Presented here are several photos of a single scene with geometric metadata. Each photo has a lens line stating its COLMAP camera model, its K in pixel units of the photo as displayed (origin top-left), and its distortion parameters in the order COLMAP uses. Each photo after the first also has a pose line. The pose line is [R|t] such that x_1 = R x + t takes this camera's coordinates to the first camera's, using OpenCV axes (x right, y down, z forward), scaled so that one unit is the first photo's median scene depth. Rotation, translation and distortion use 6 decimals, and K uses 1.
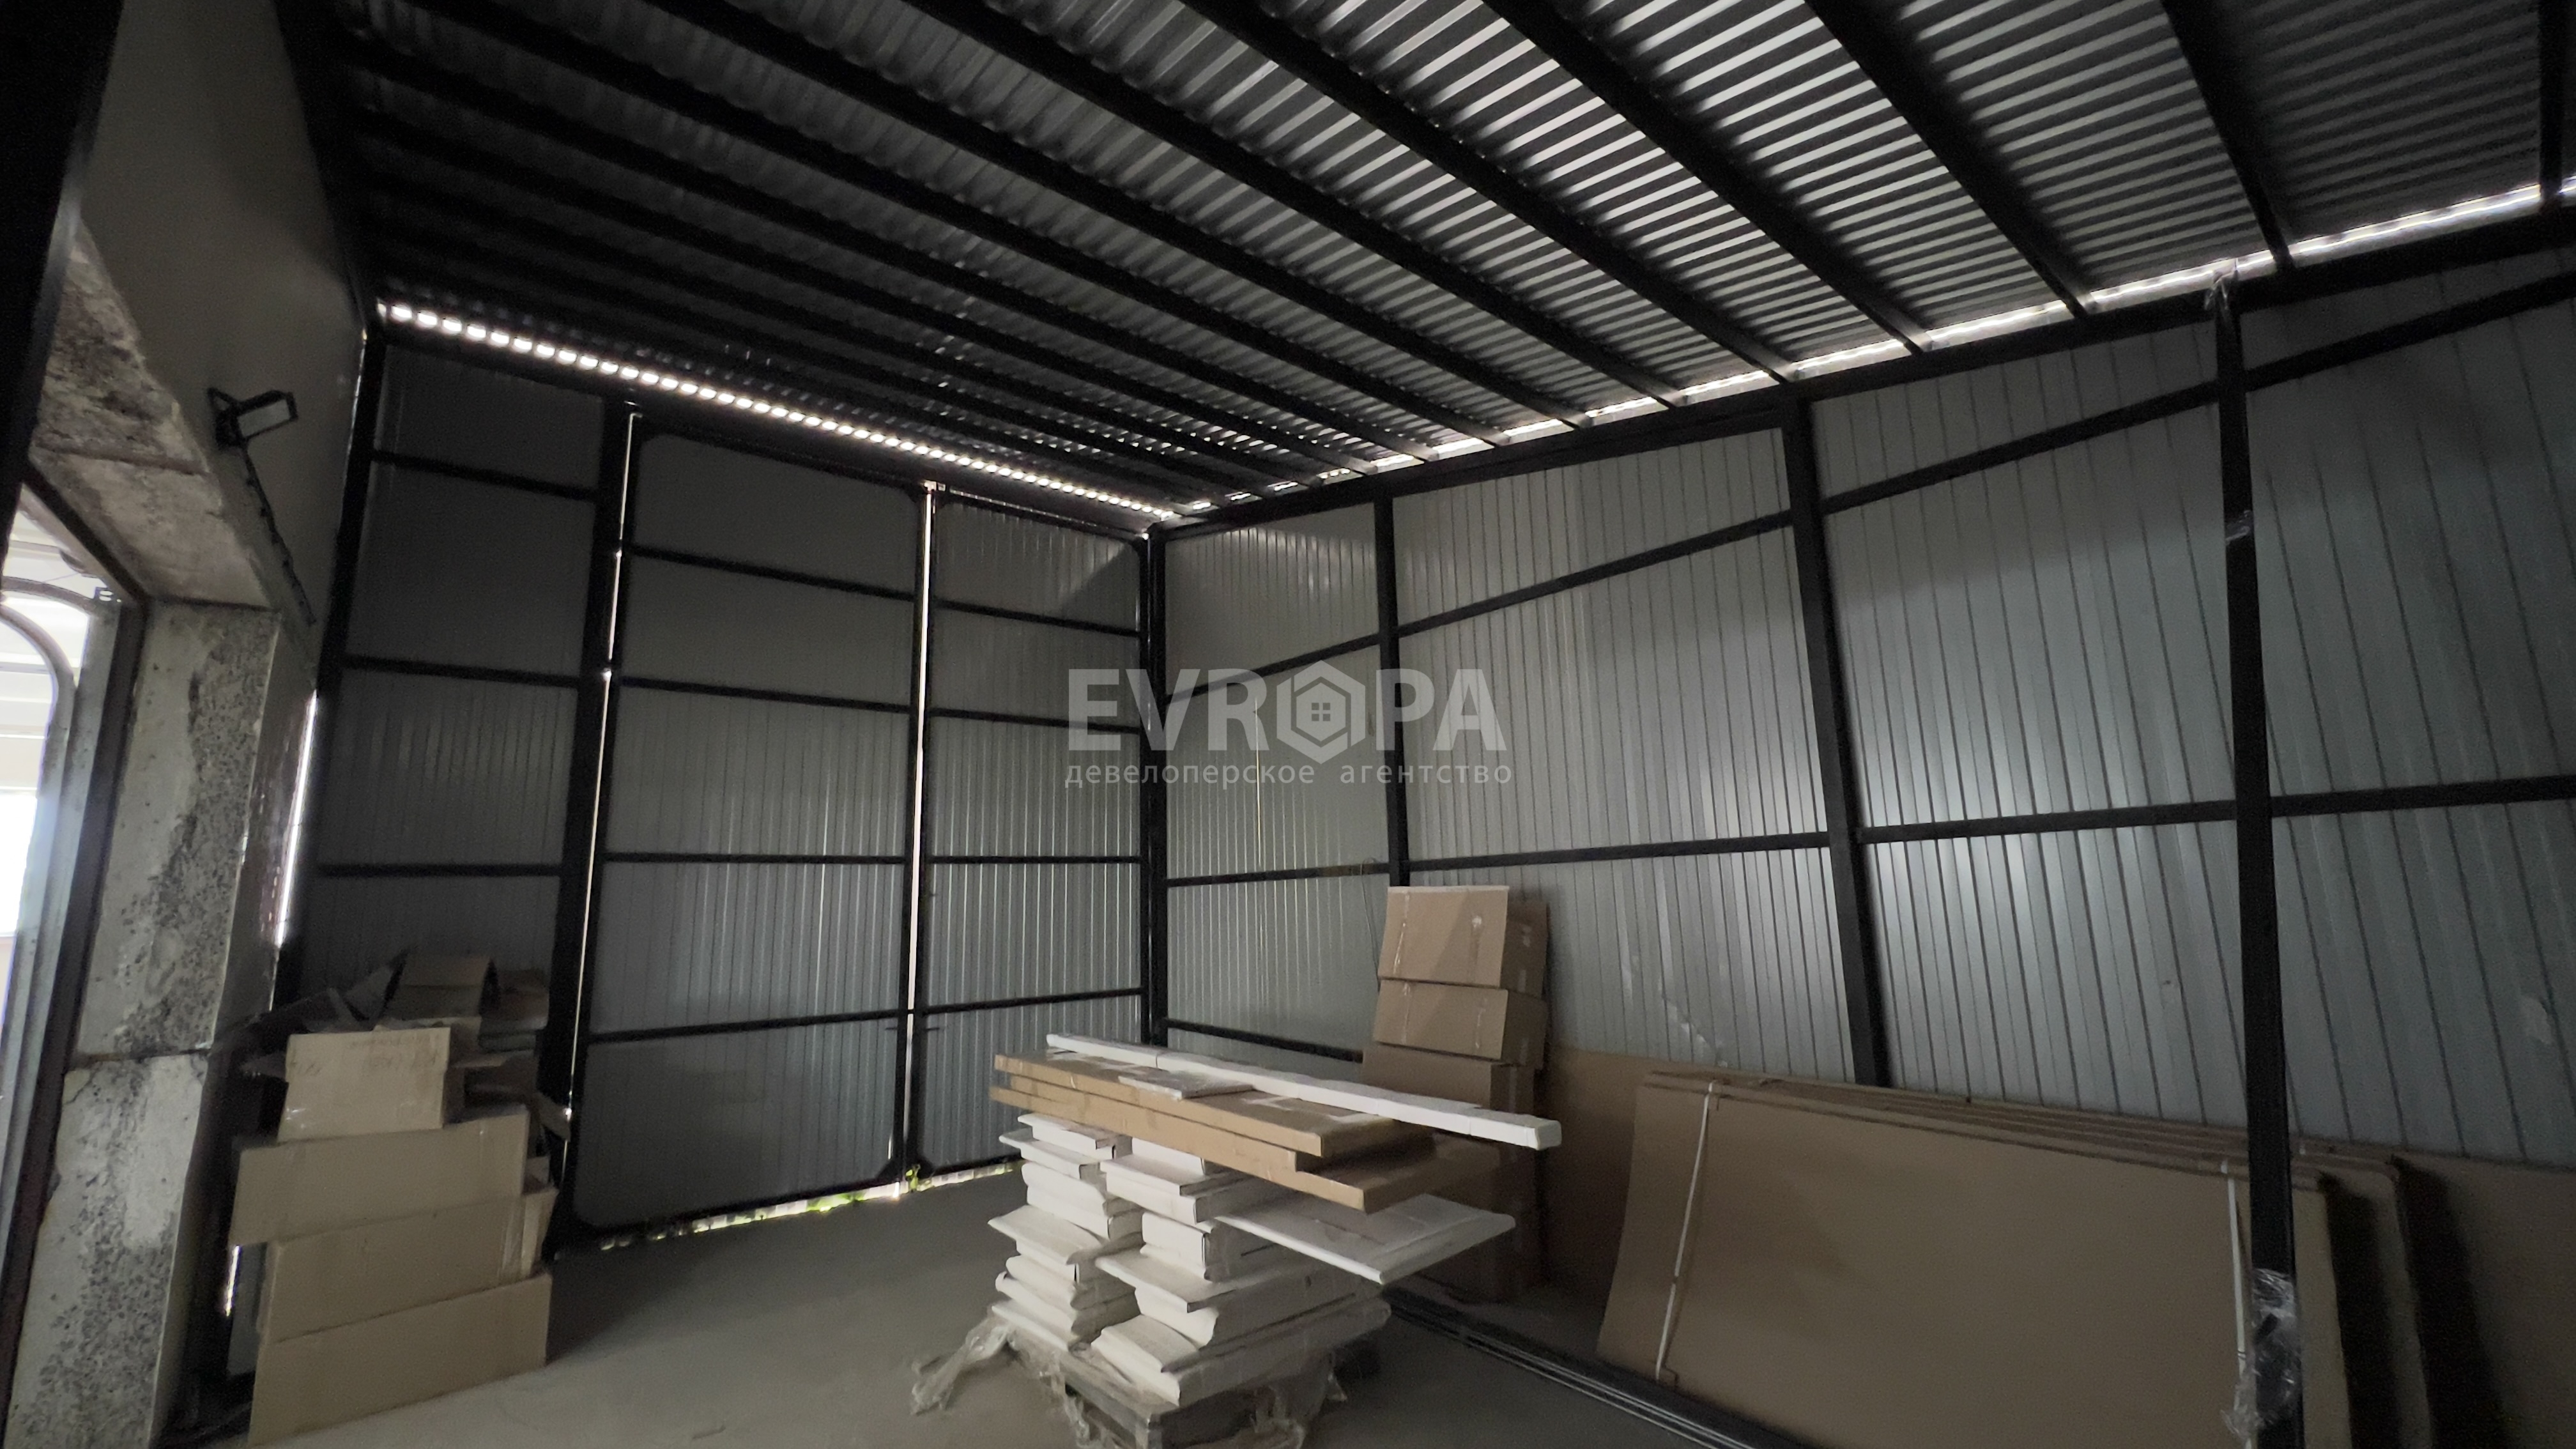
lens RADIAL K [[1033.9, 0, 1277.1], [0, 1033.9, 723.2], [0, 0, 1]] dist [-0.000165, 0.000137]
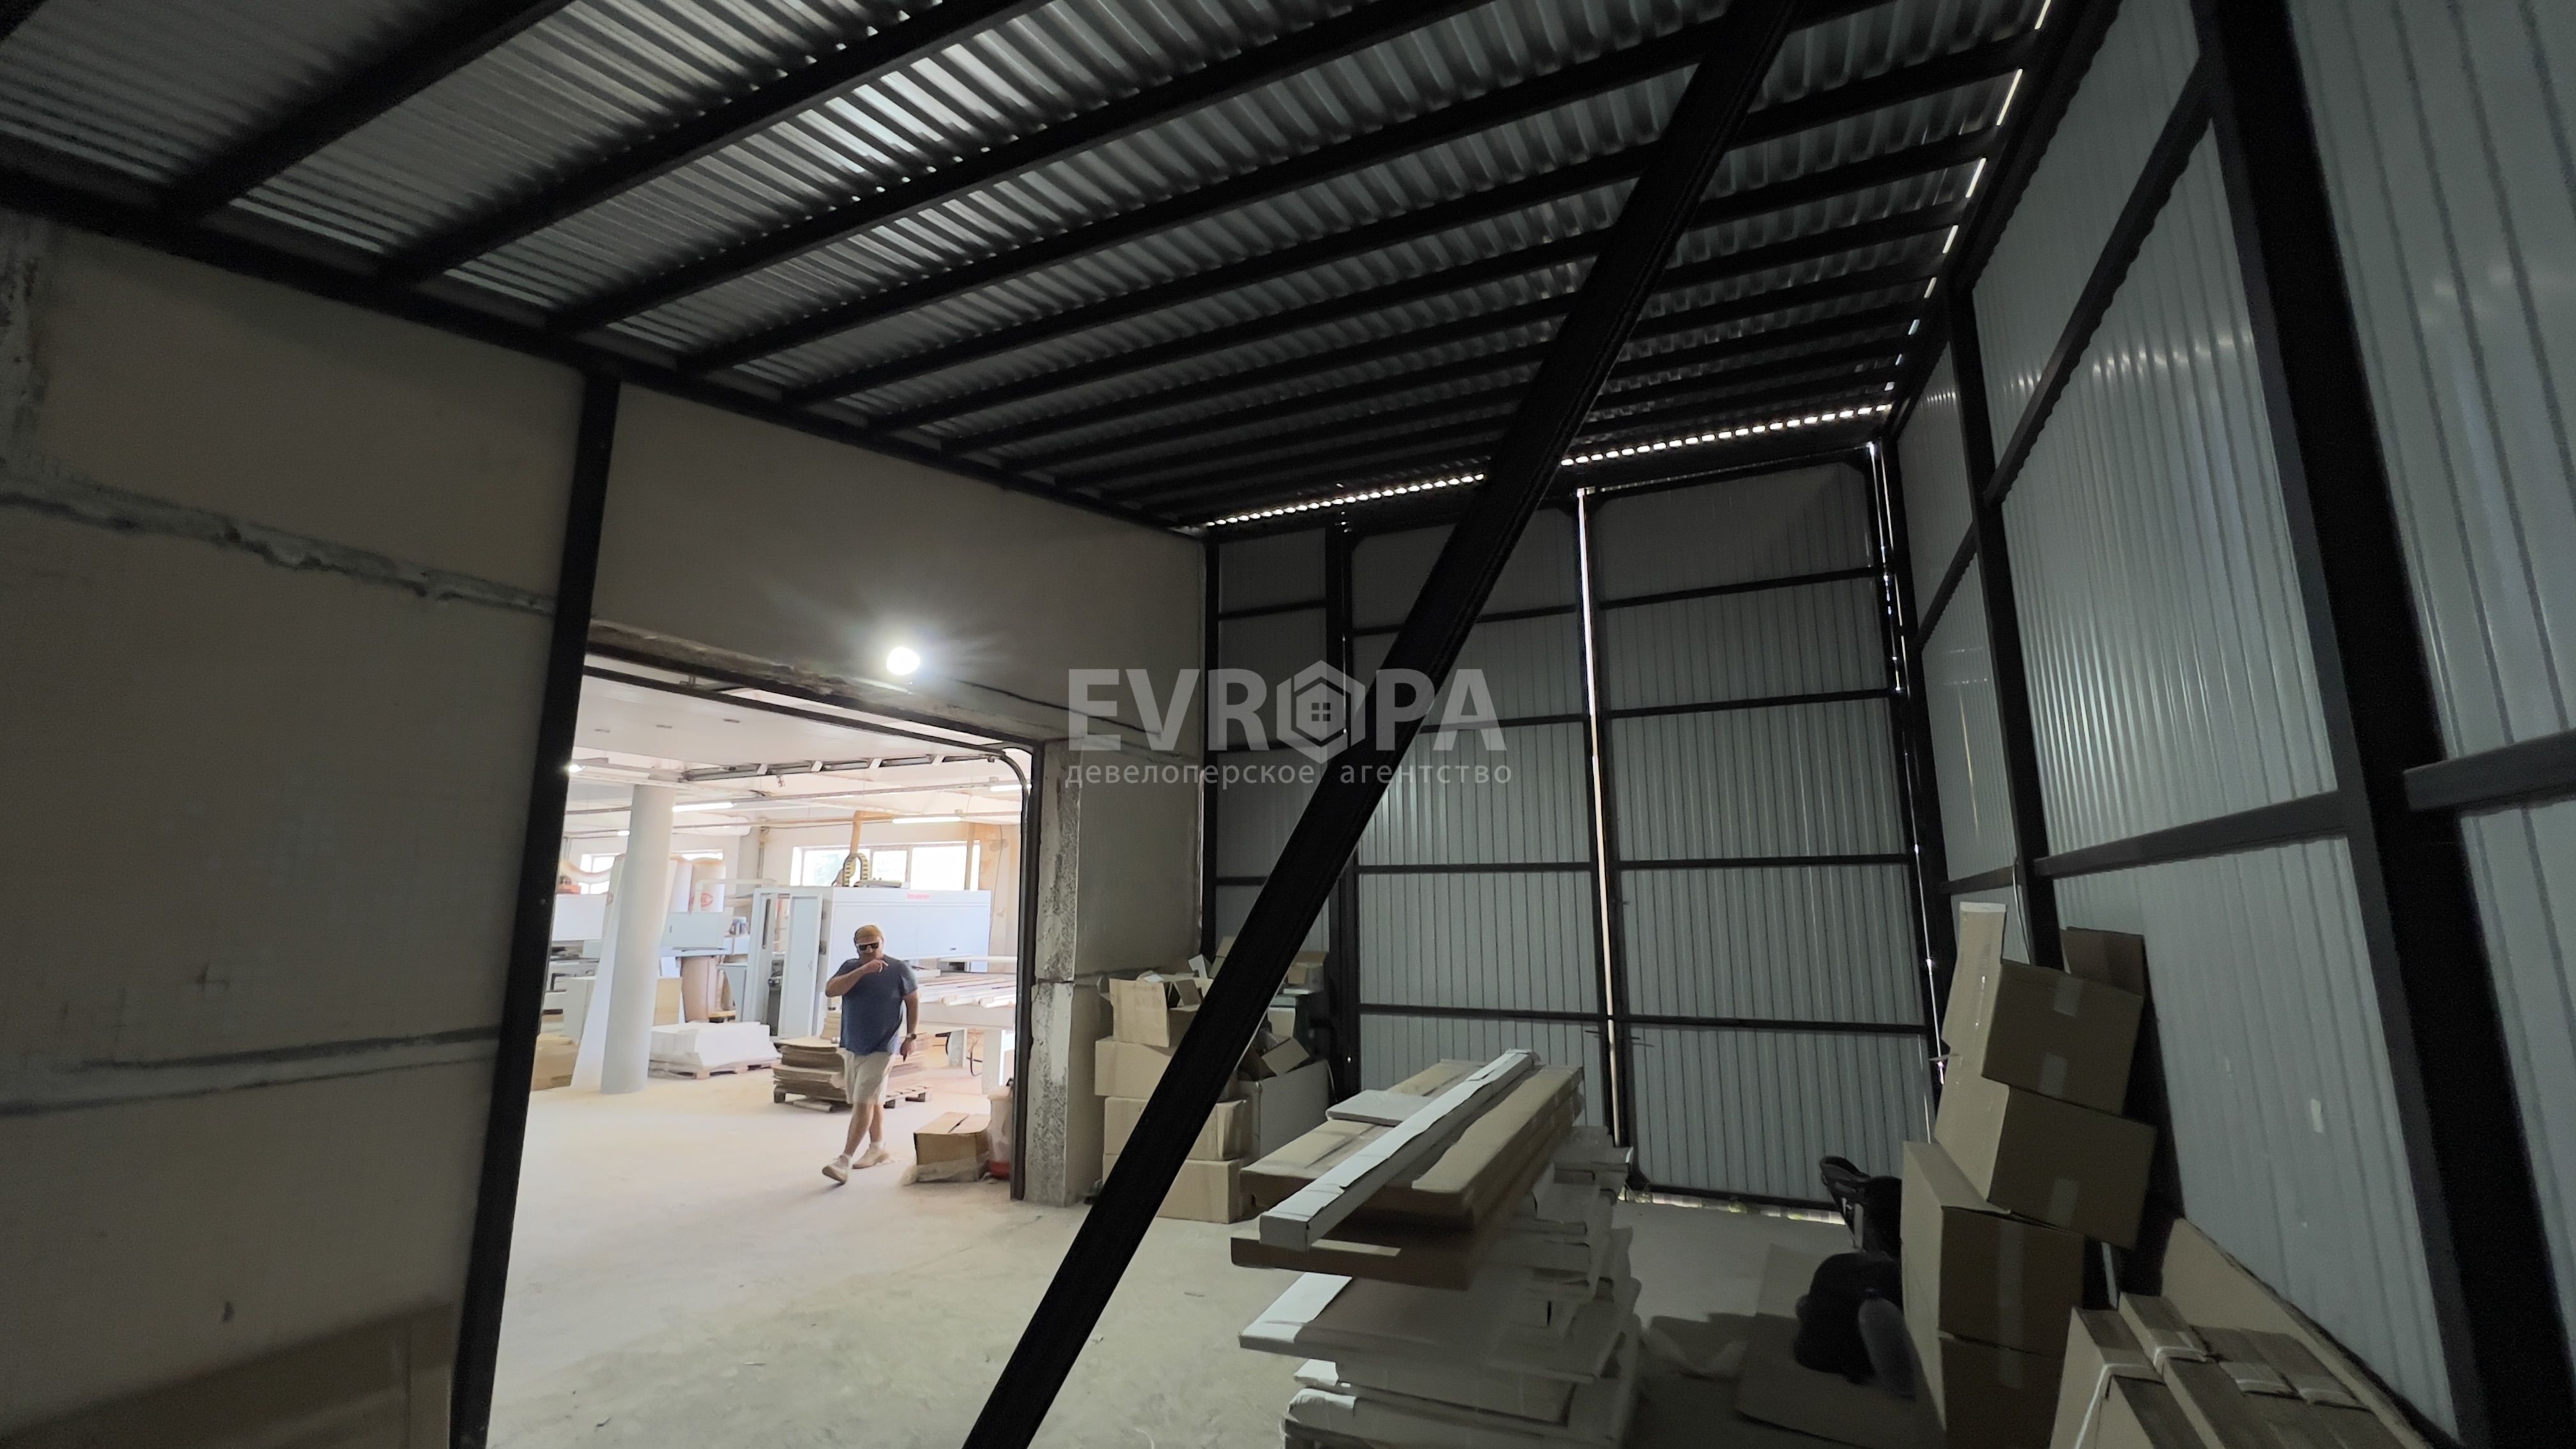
lens RADIAL K [[1033.9, 0, 1277.1], [0, 1033.9, 723.2], [0, 0, 1]] dist [-0.000165, 0.000137]
pose [[0.423094, -0.138266, -0.895474, 0.480846], [0.141207, 0.986275, -0.085568, 0.041608], [0.895015, -0.090244, 0.436811, 0.327825]]
